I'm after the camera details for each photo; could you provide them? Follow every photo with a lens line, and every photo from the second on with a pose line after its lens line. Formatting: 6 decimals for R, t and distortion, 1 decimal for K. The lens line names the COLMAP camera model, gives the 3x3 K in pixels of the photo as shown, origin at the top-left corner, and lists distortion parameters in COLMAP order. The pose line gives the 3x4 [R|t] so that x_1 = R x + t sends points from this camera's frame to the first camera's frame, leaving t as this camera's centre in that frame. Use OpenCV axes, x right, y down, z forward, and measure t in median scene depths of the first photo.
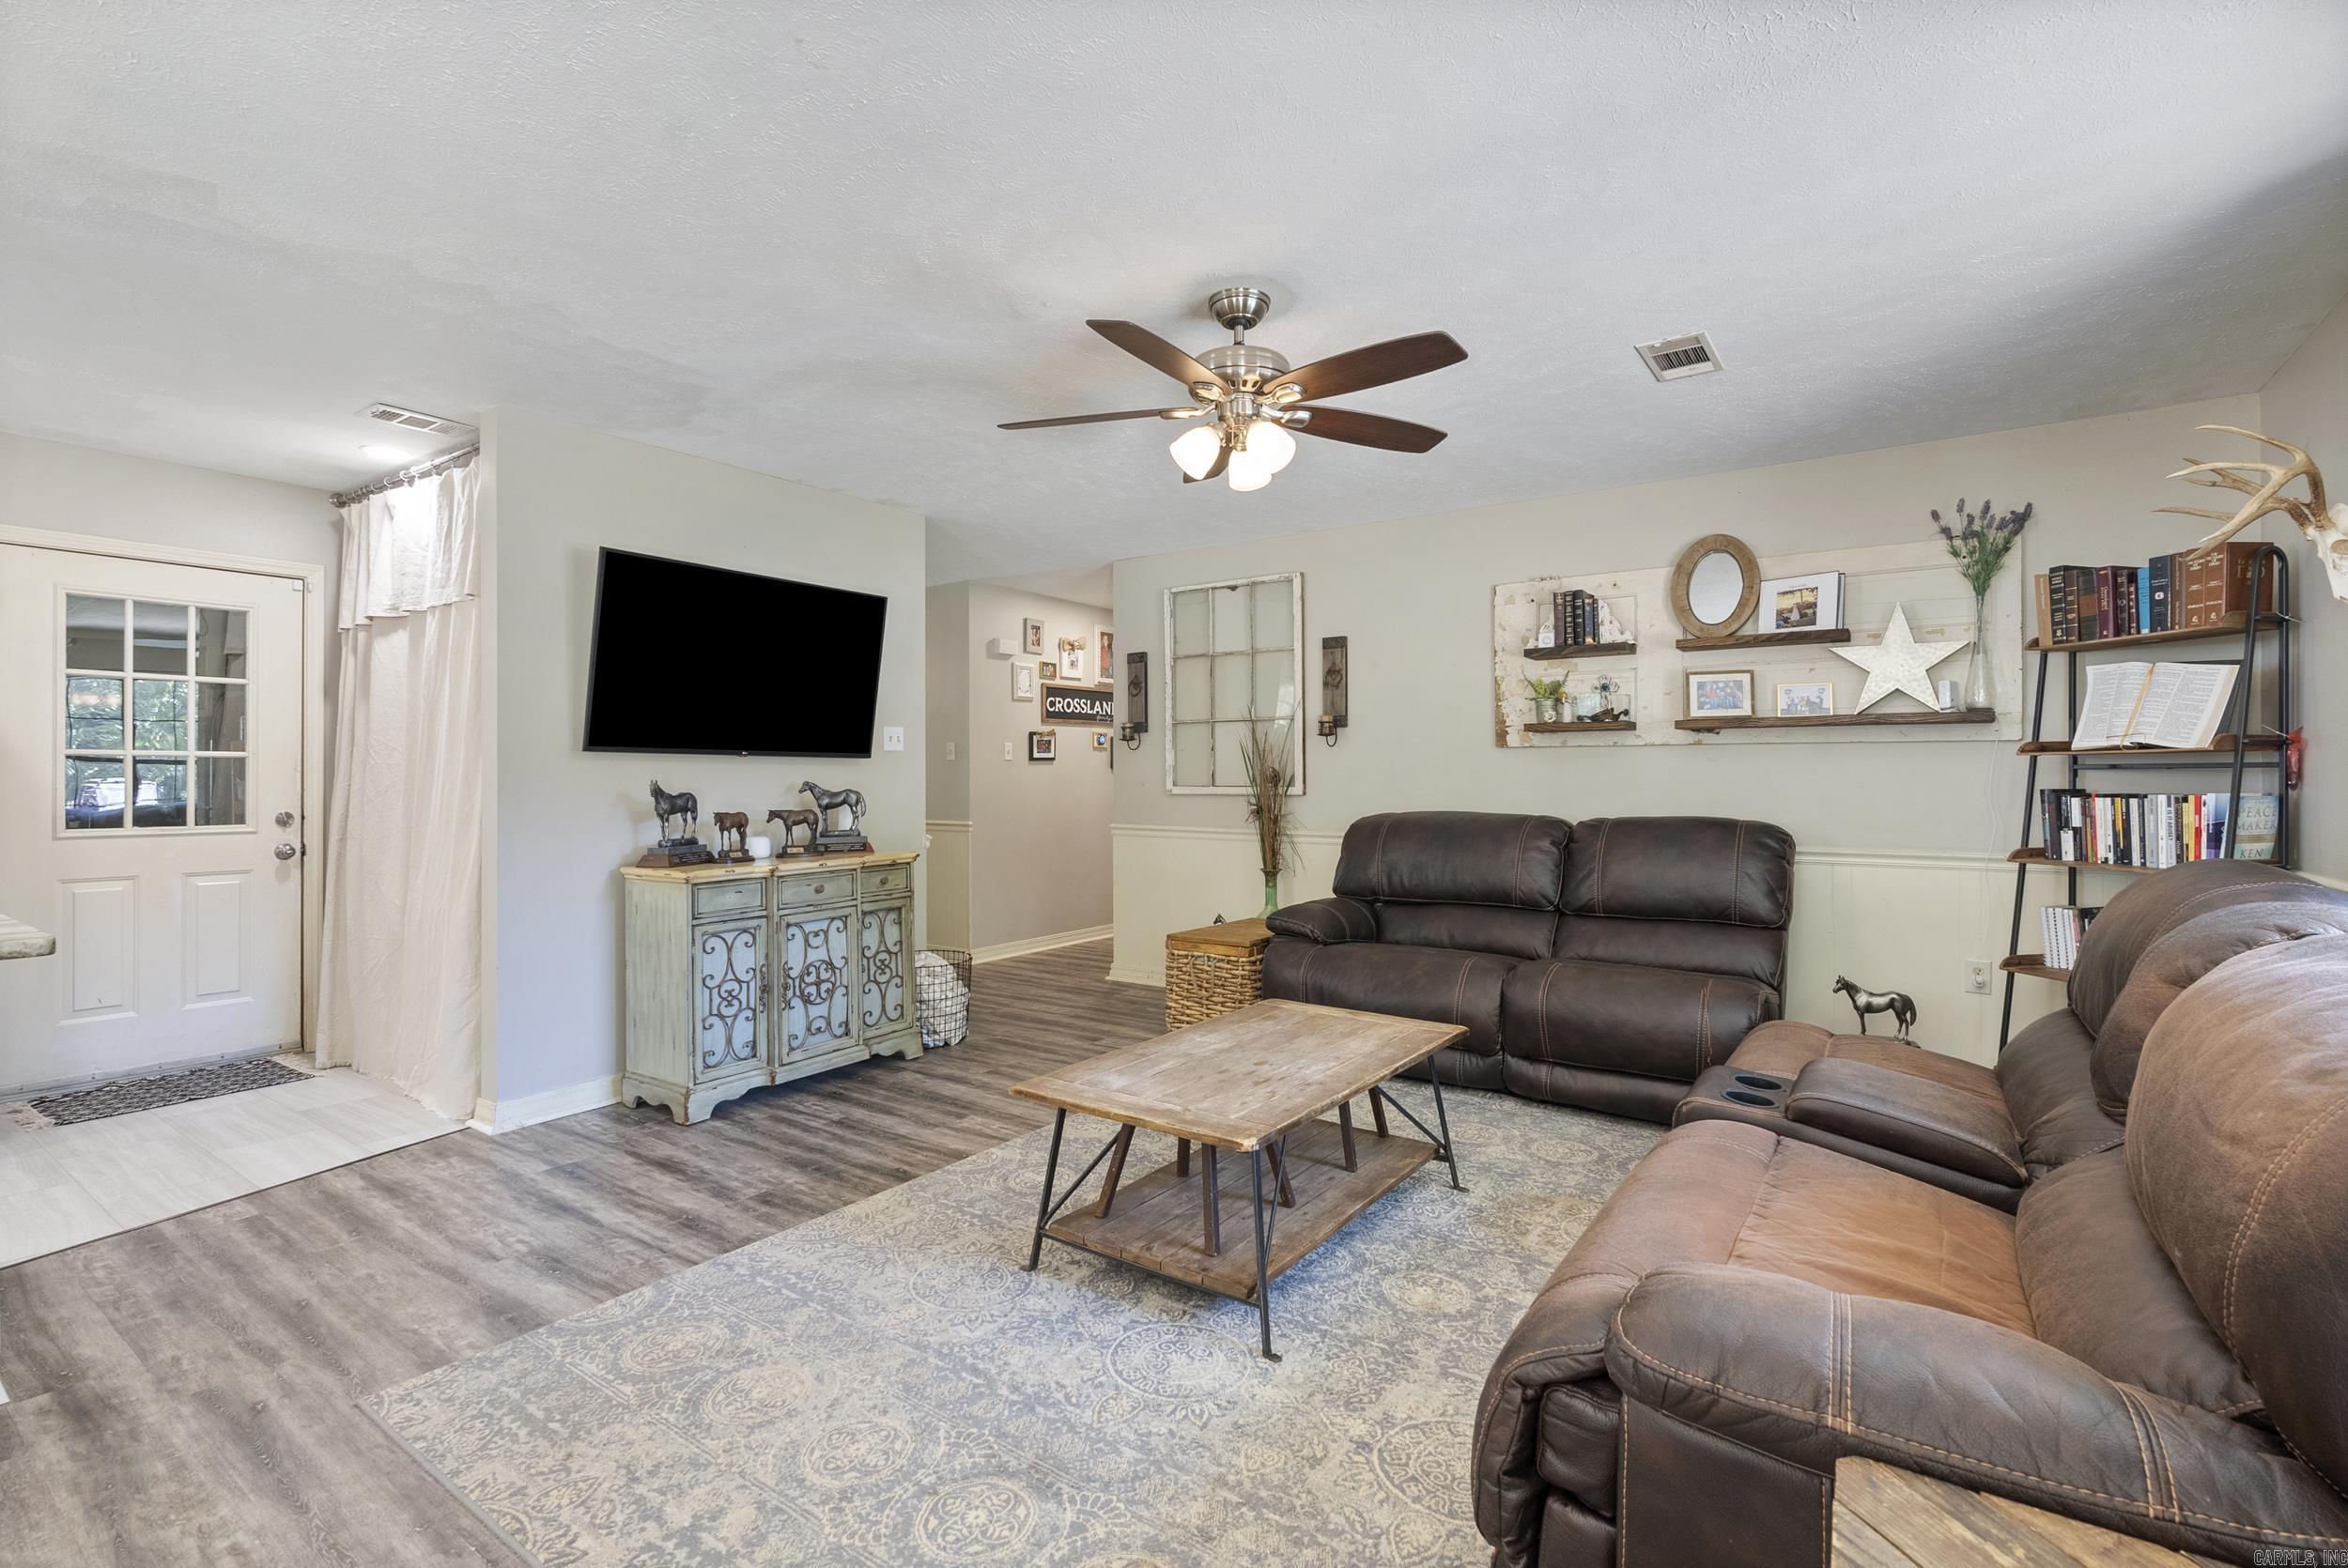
lens RADIAL K [[1055.4, 0, 1166.9], [0, 1055.4, 775.9], [0, 0, 1]] dist [-0.004512, -0.000451]
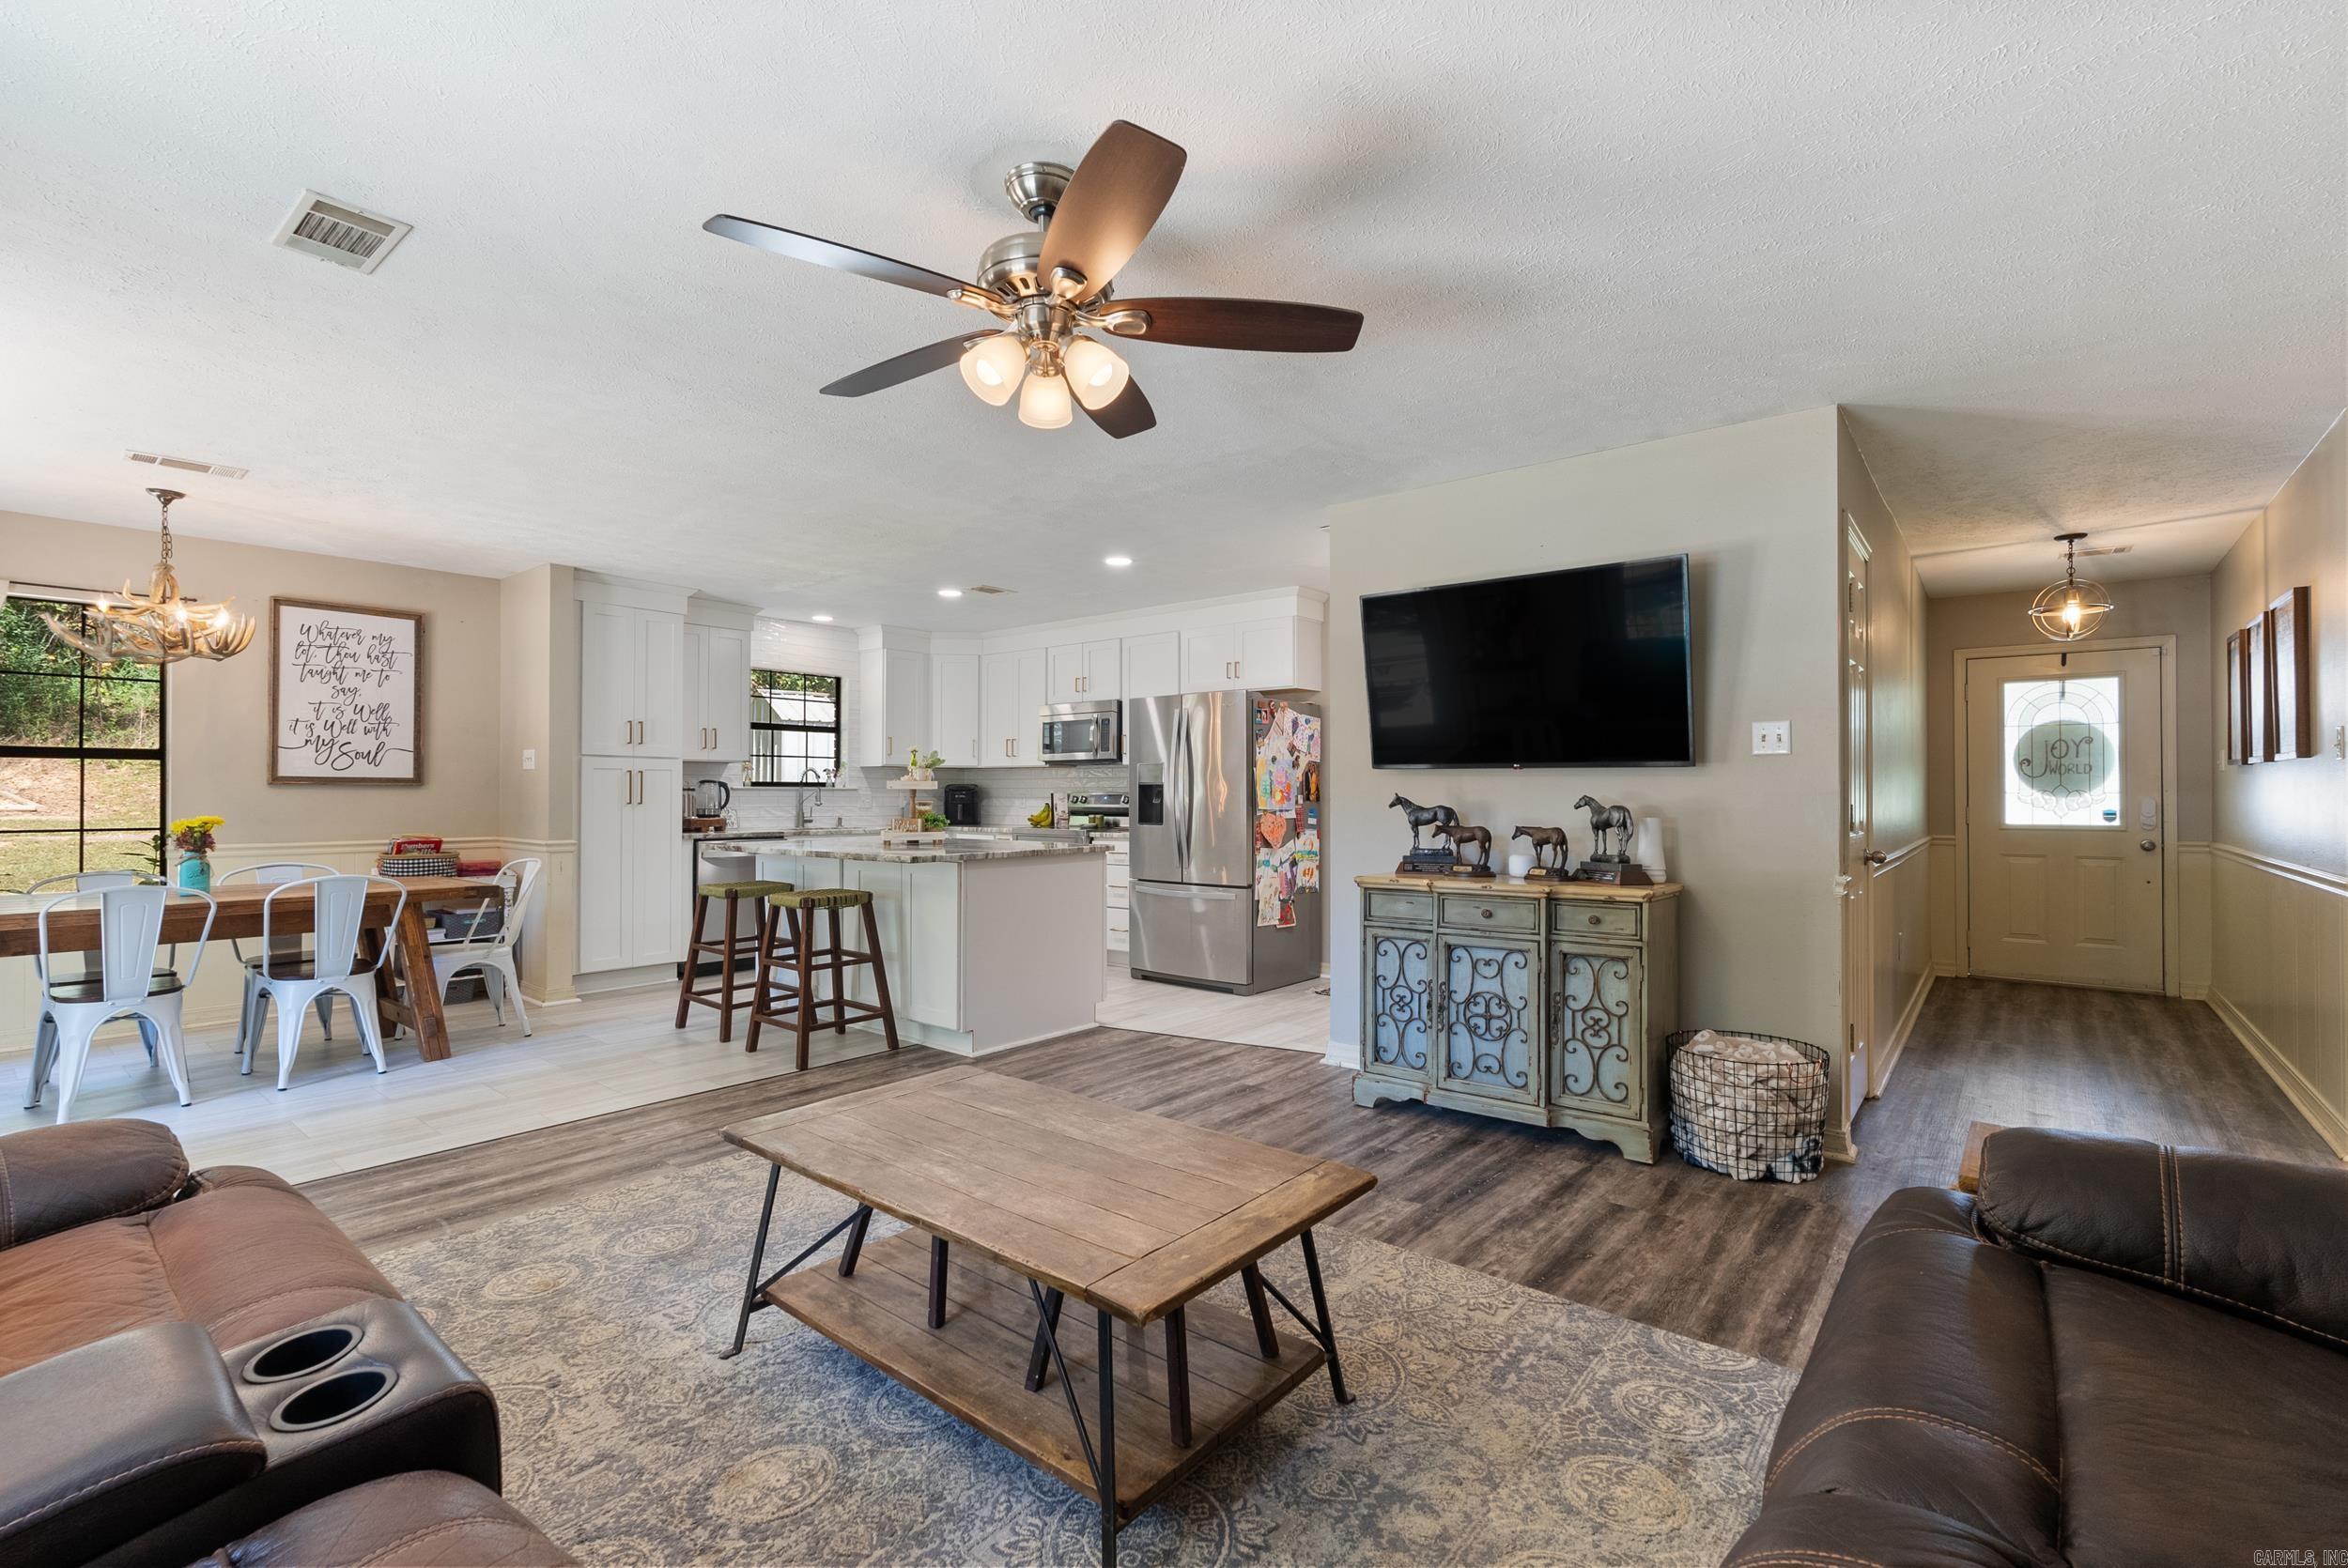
lens RADIAL K [[1032.3, 0, 1193.9], [0, 1032.3, 782.3], [0, 0, 1]] dist [-0.000740, 0.000062]
pose [[-0.060815, -0.008196, -0.998115, 0.582855], [0.001121, 0.999965, -0.008279, 0.001152], [0.998148, -0.001623, -0.060804, 0.813760]]
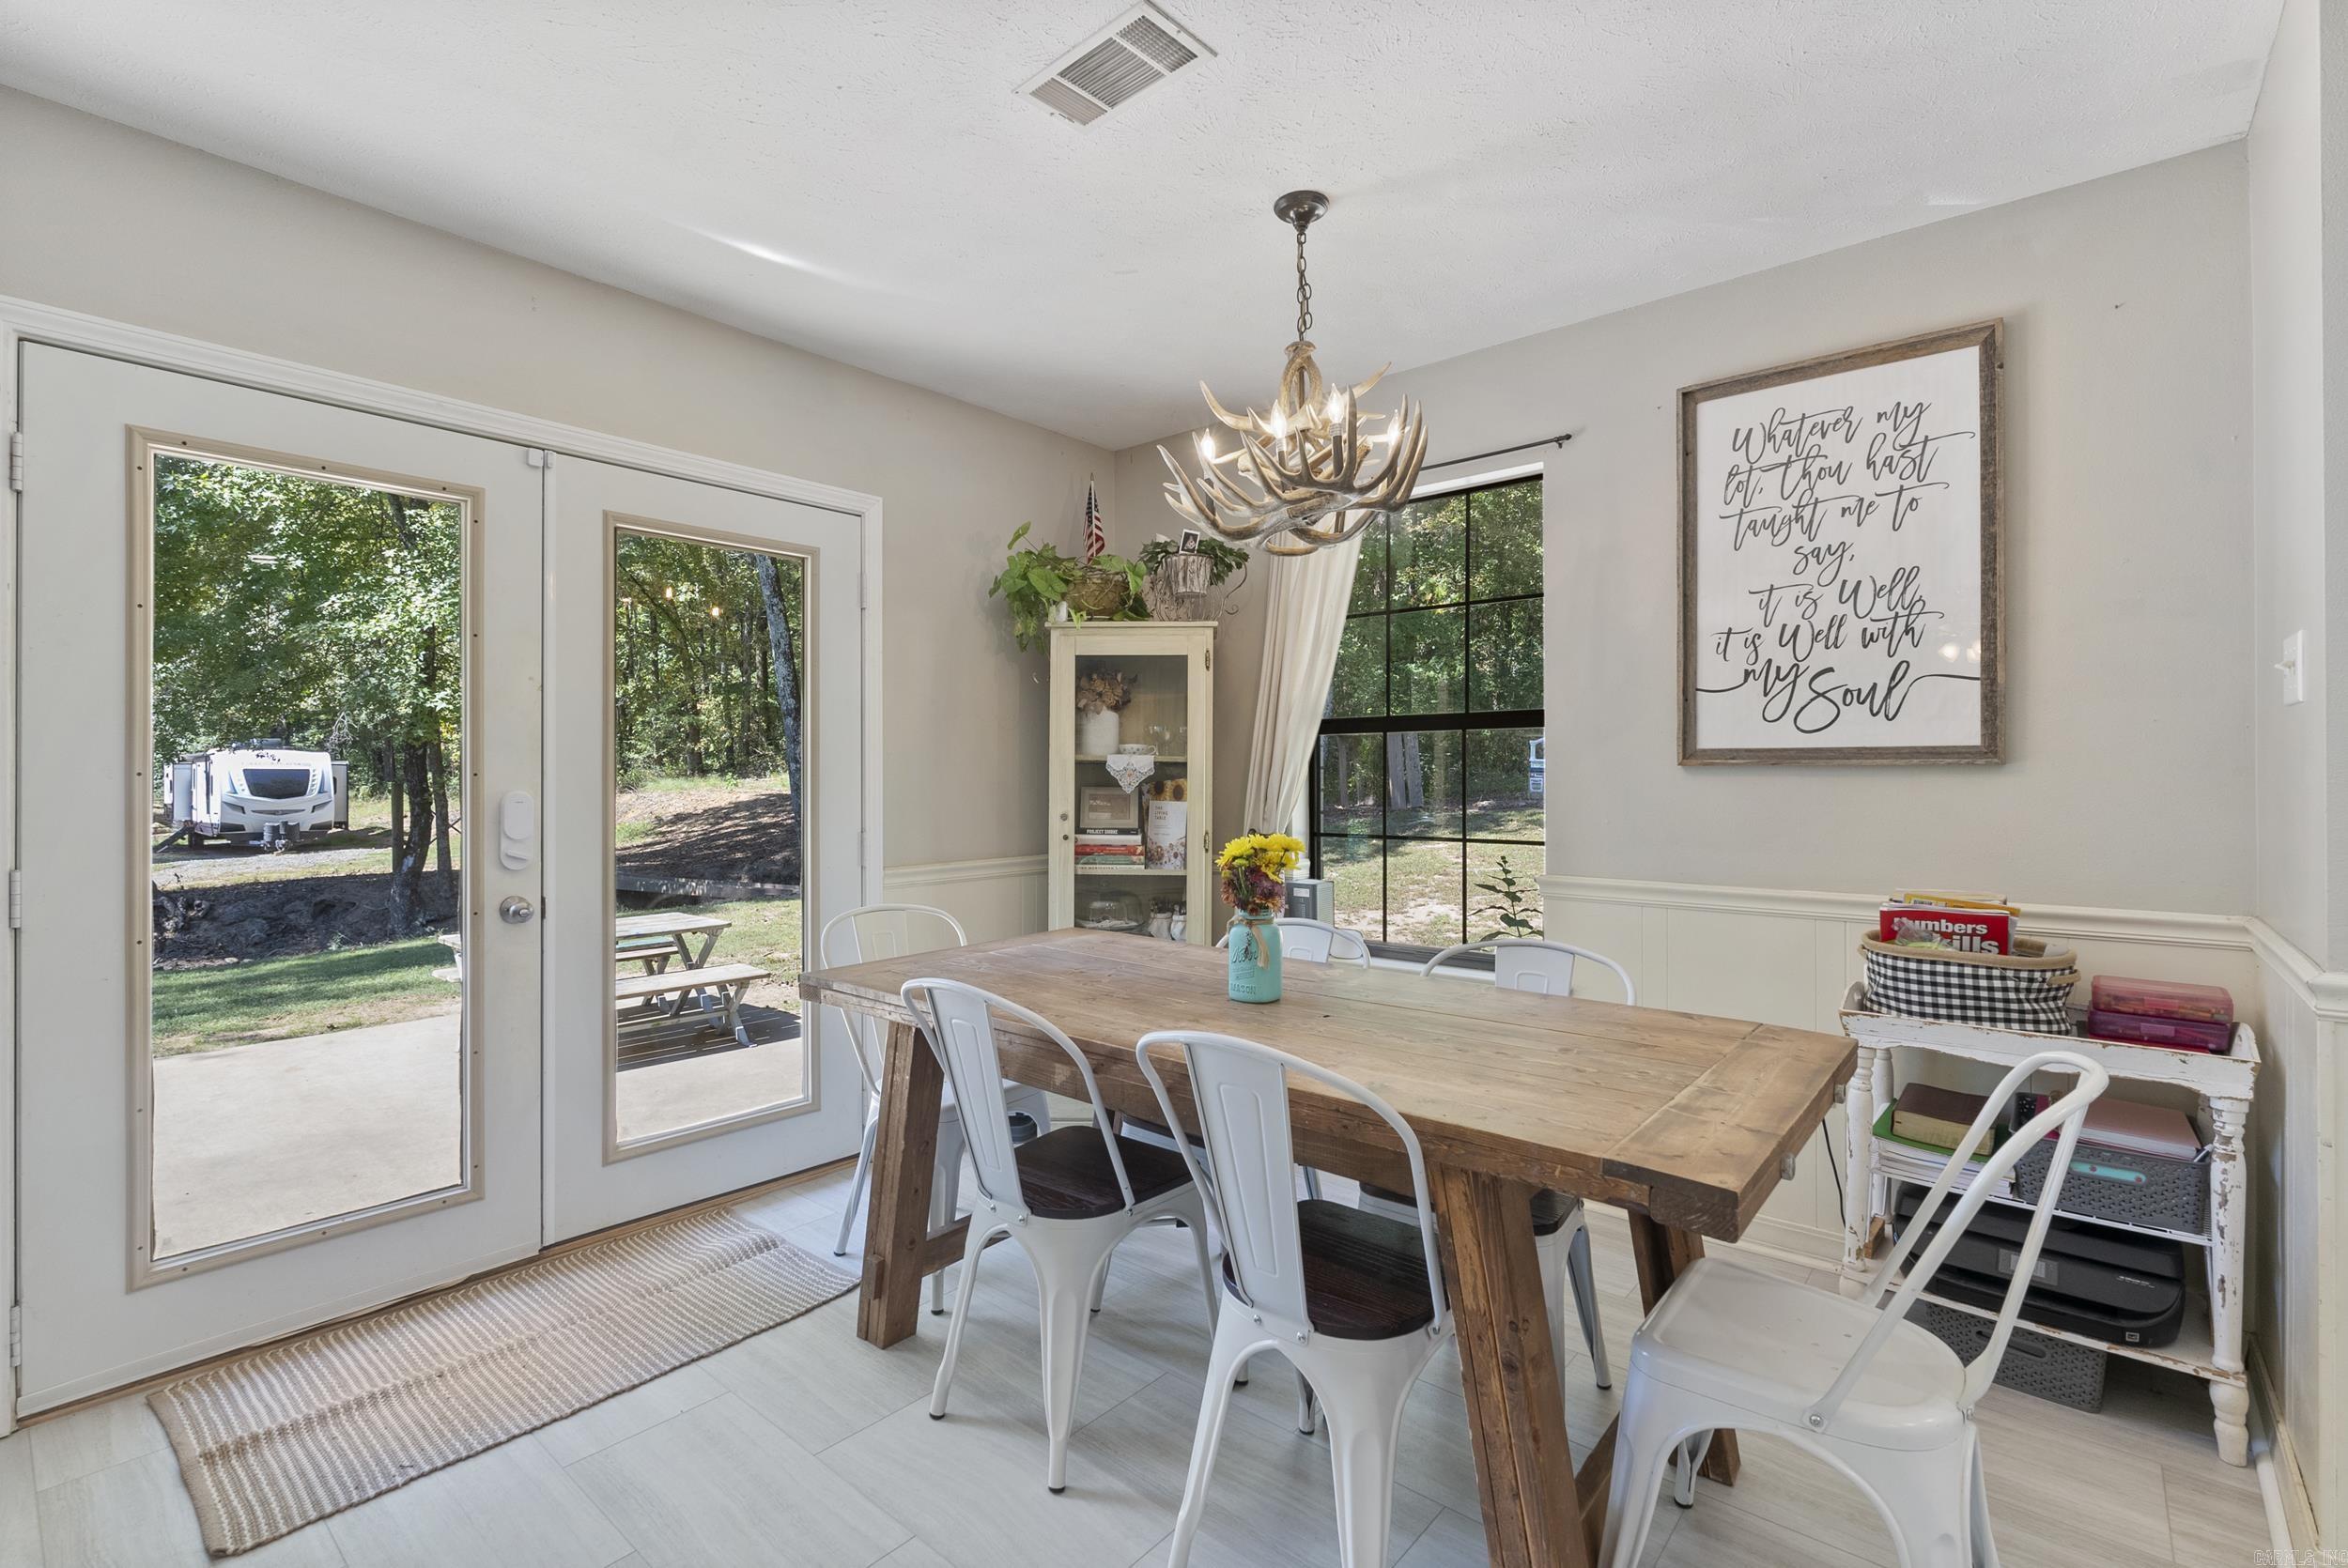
lens RADIAL K [[1049.5, 0, 1178.6], [0, 1049.5, 773.6], [0, 0, 1]] dist [-0.001956, 0.000165]
pose [[-0.995726, 0.002715, 0.092312, -0.411799], [0.002218, 0.999982, -0.005488, -0.000567], [-0.092325, -0.005260, -0.995715, 0.247144]]
